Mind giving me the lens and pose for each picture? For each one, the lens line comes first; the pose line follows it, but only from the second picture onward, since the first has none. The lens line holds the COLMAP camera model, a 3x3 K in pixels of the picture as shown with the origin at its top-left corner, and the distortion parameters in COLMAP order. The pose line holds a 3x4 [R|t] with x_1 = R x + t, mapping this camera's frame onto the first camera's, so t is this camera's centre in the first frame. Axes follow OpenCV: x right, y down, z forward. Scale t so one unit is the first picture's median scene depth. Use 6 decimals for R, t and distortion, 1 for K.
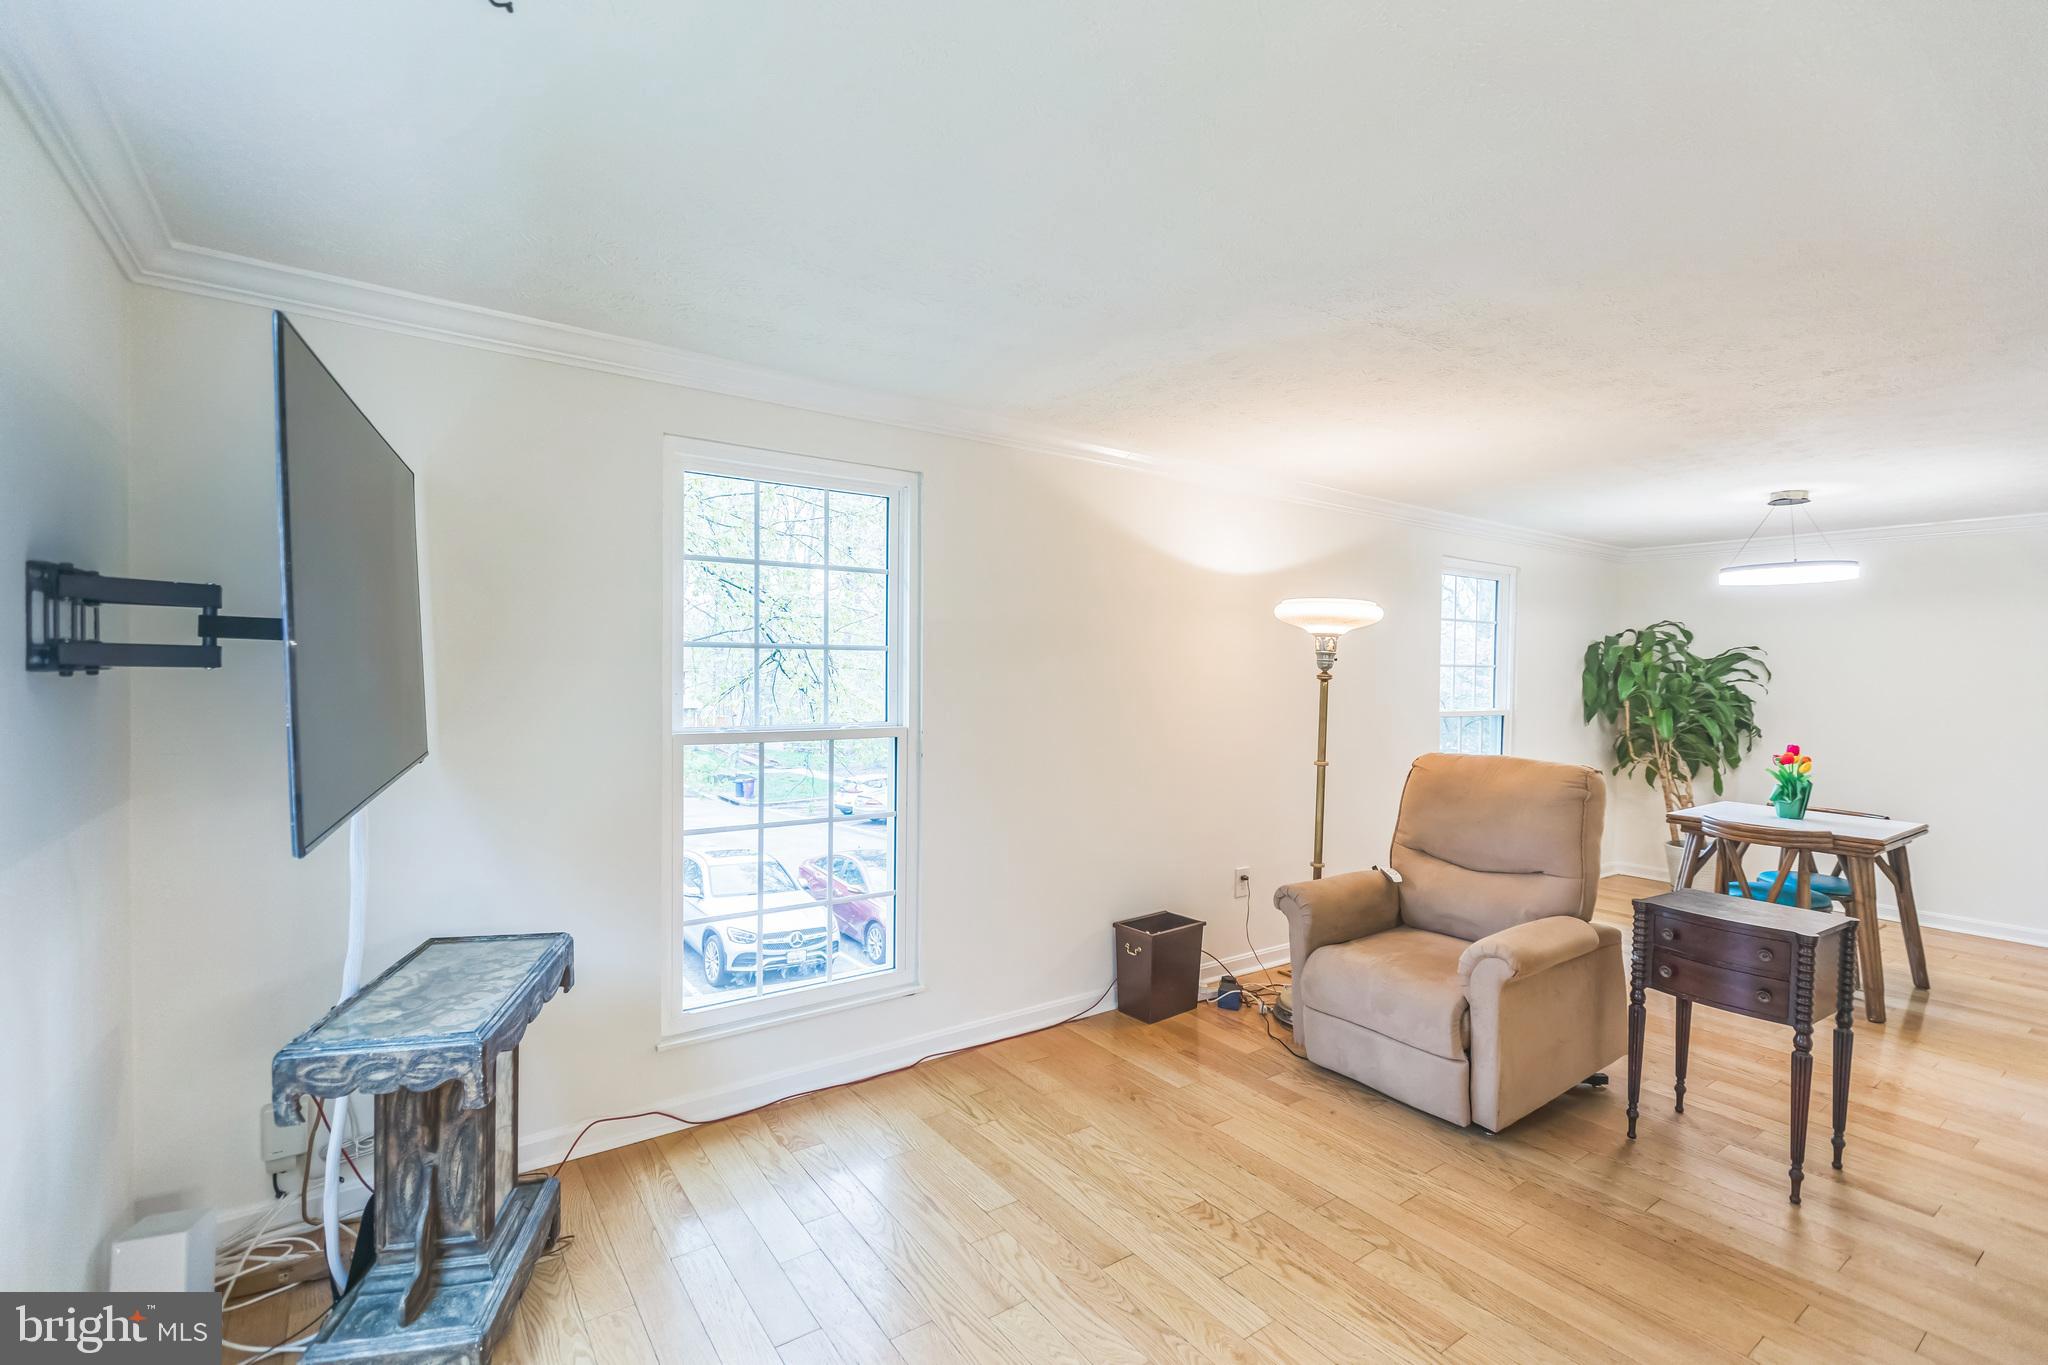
lens RADIAL K [[920.8, 0, 1024.0], [0, 920.8, 682.5], [0, 0, 1]] dist [-0.002023, -0.000448]
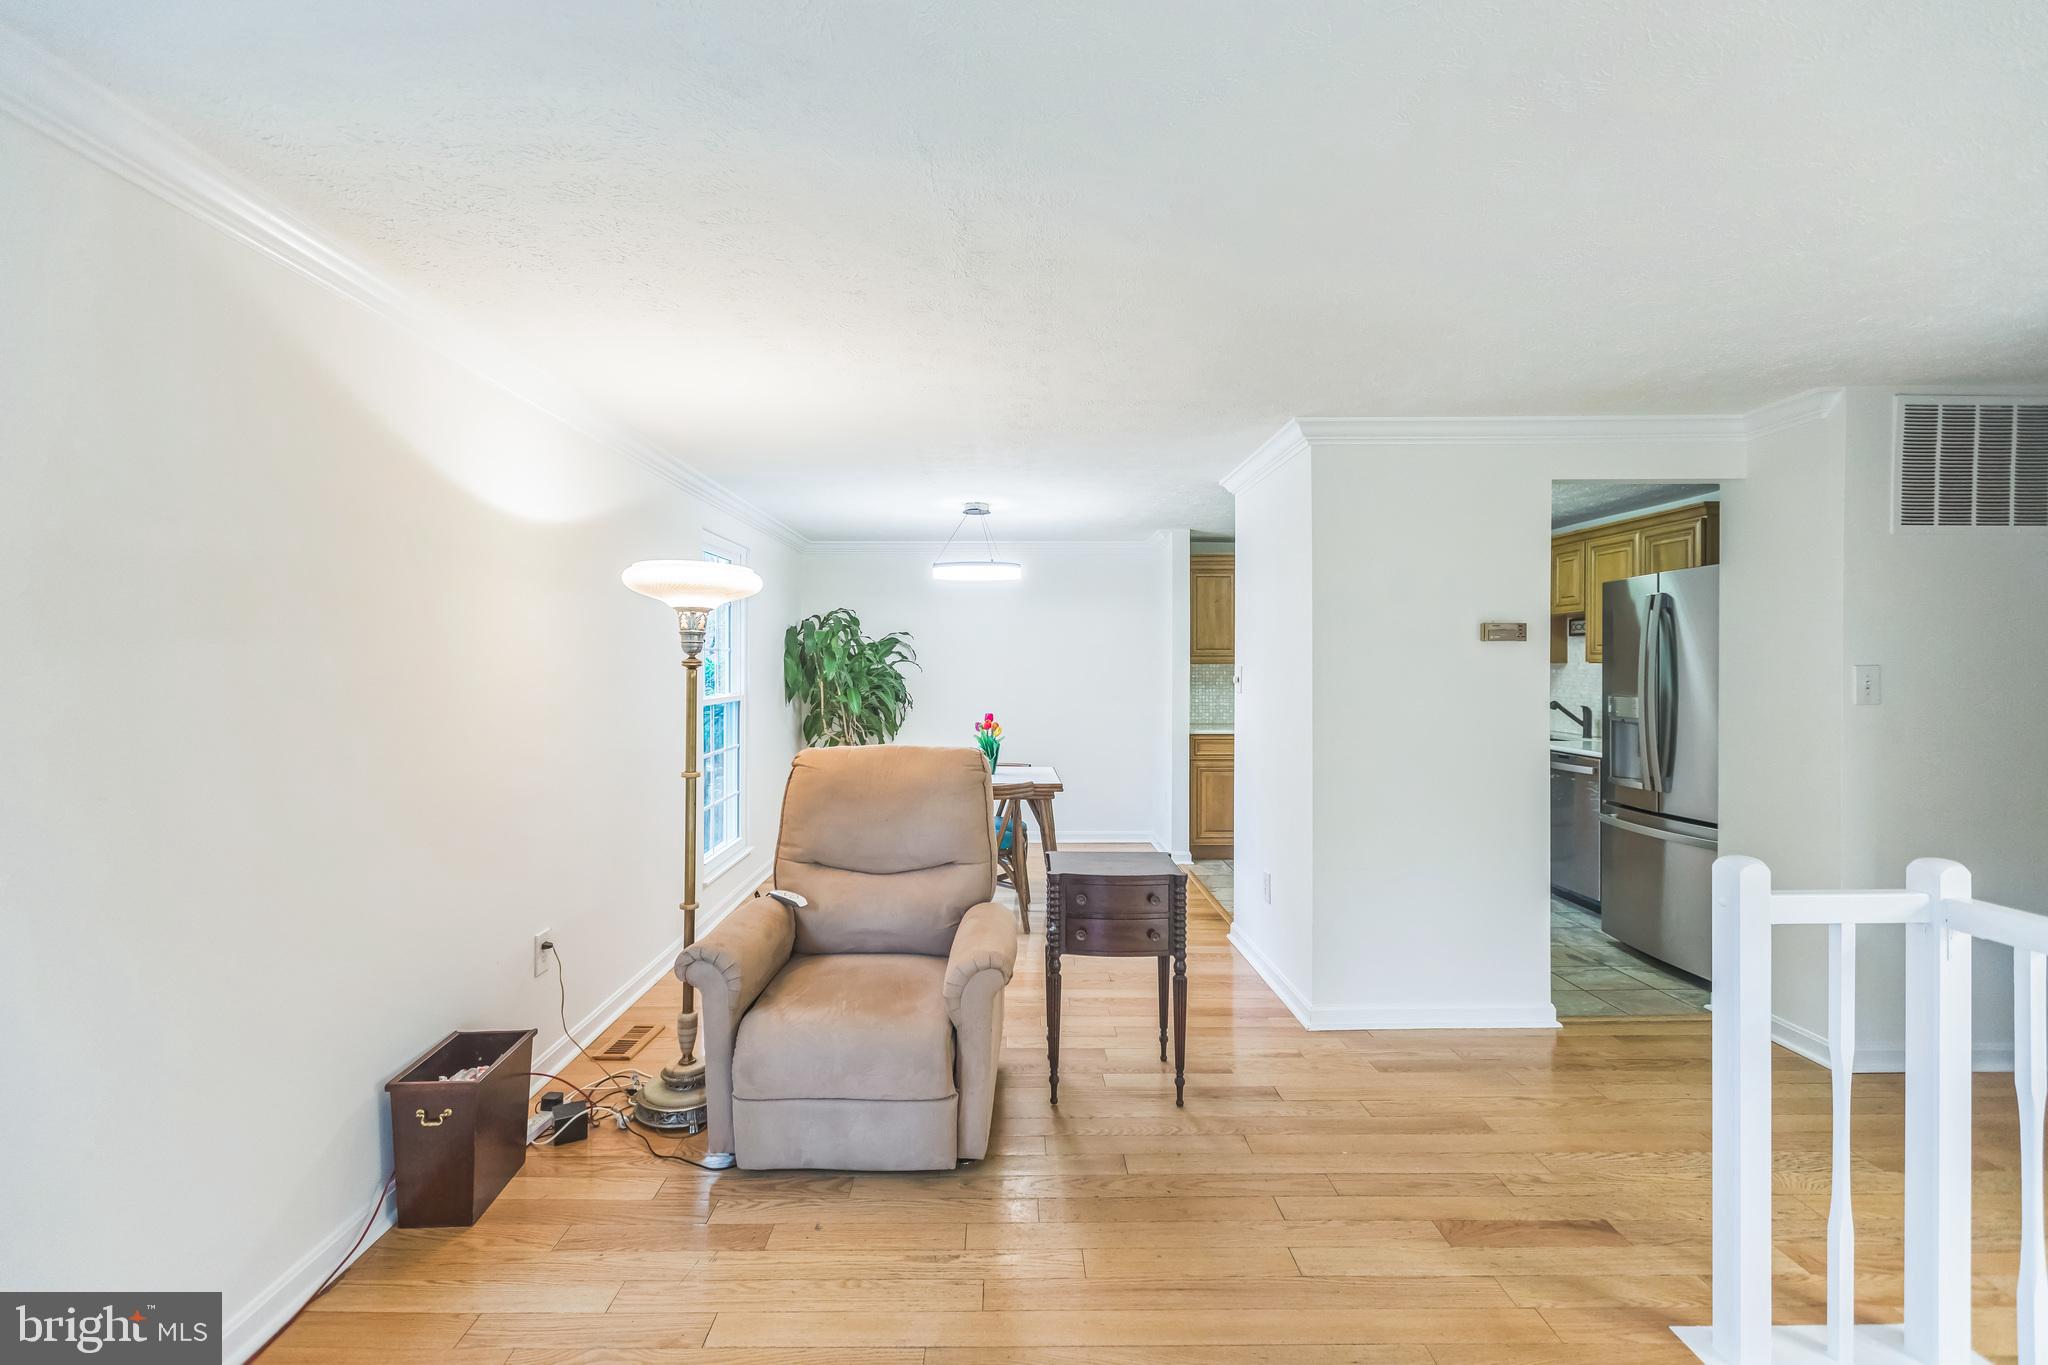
lens RADIAL K [[912.3, 0, 1018.1], [0, 912.3, 662.7], [0, 0, 1]] dist [0.001846, 0.000051]
pose [[0.573490, -0.015378, 0.819068, -0.159939], [0.019363, 0.999799, 0.005214, -0.005763], [-0.818983, 0.012870, 0.573673, 0.355702]]
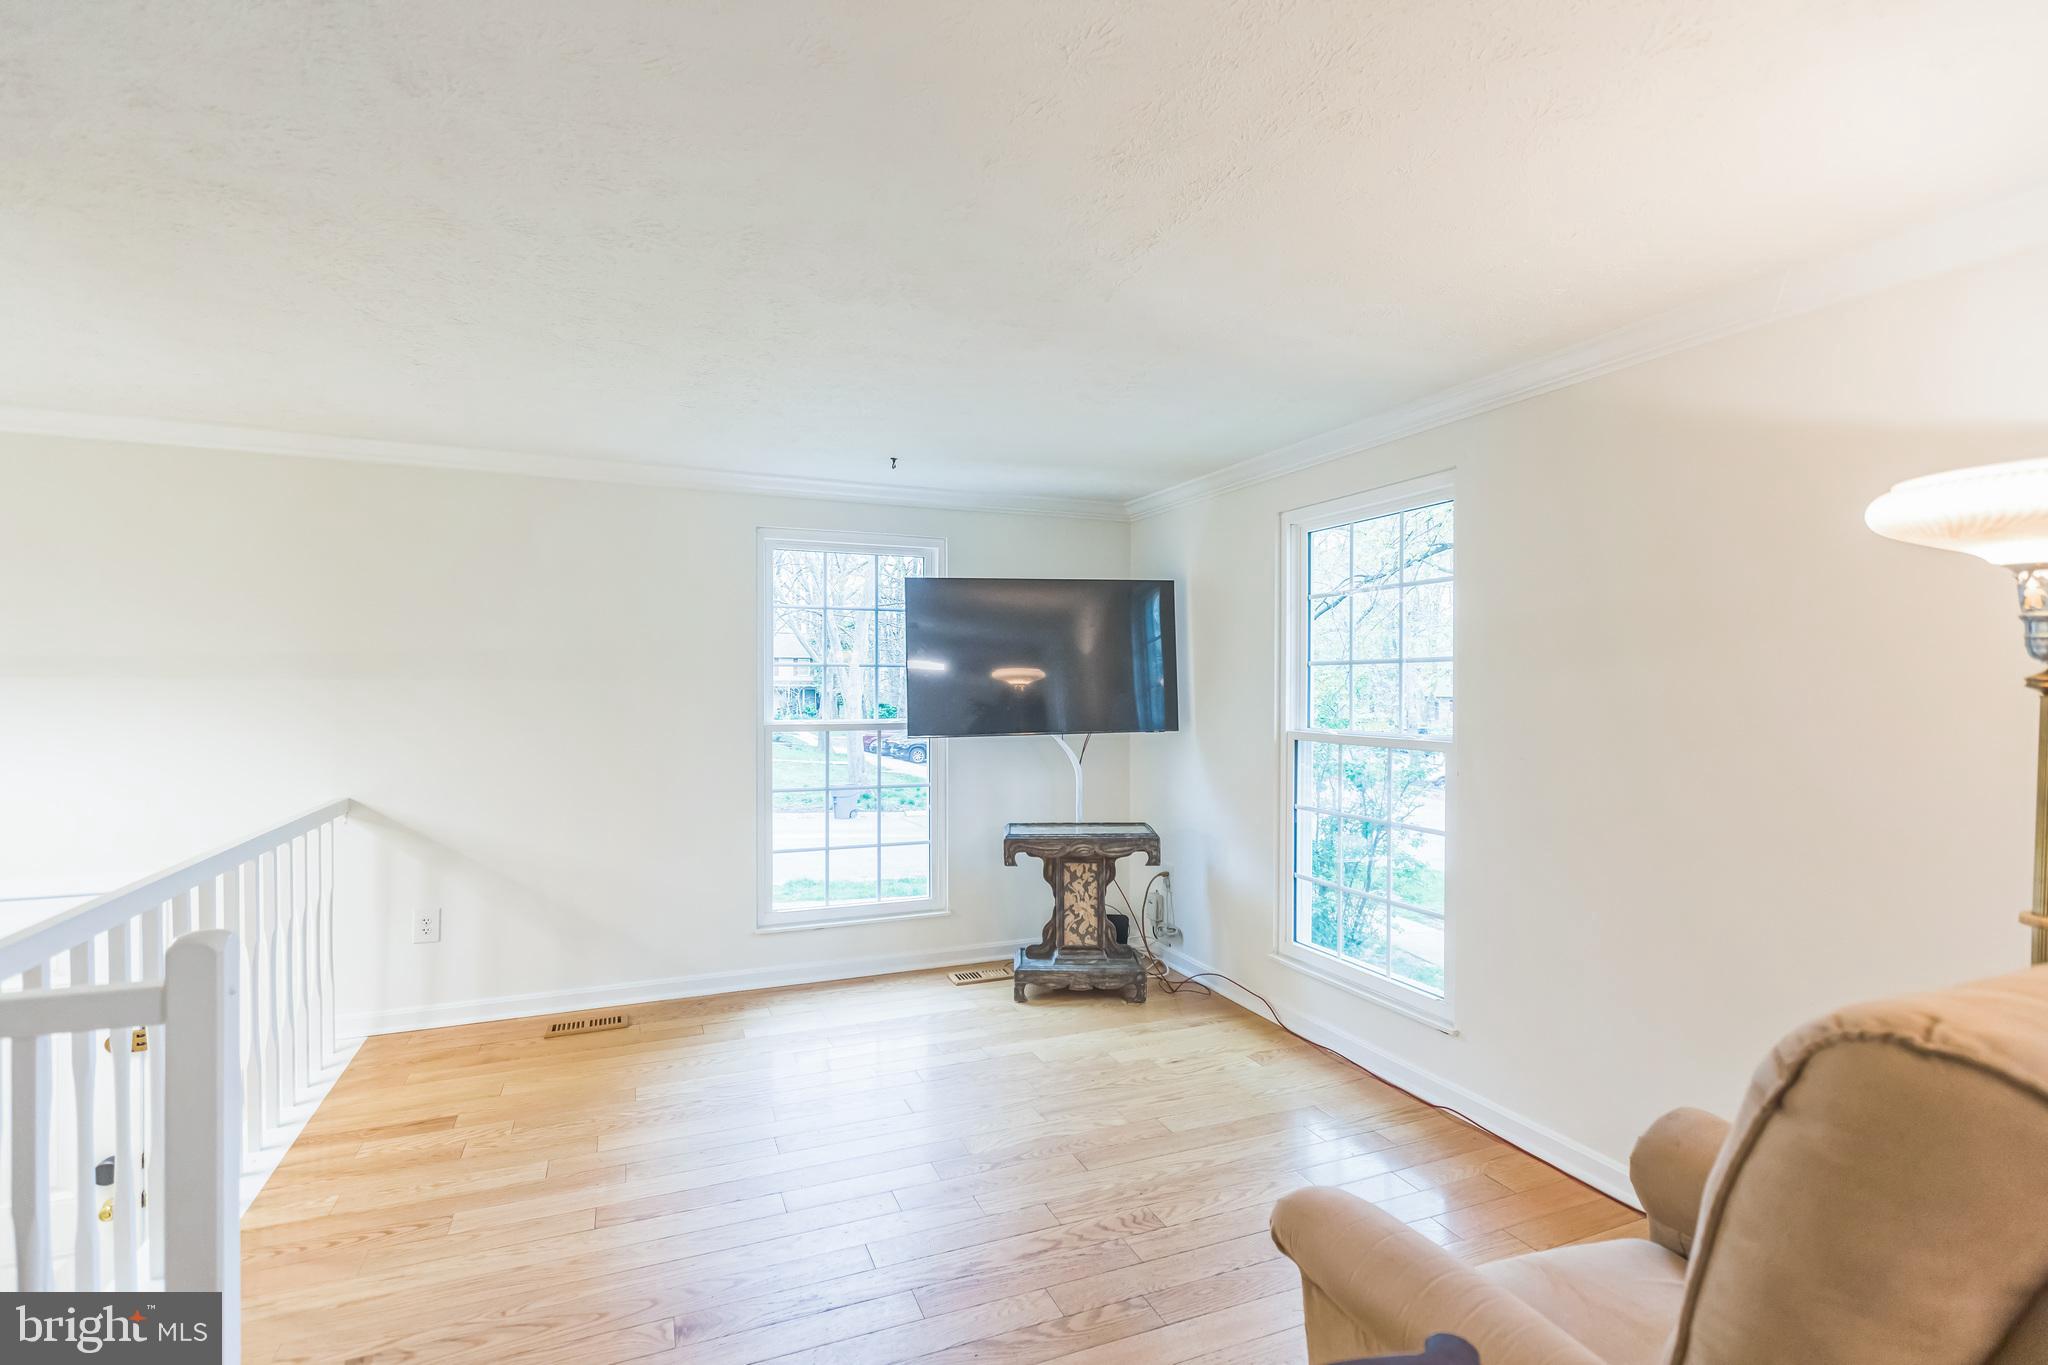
lens RADIAL K [[887.3, 0, 1024.0], [0, 887.3, 682.5], [0, 0, 1]] dist [0.000899, 0.000074]
pose [[-0.202256, -0.019434, -0.979140, 0.814370], [-0.021607, 0.999648, -0.015378, 0.010048], [0.979094, 0.018046, -0.202604, 0.734792]]
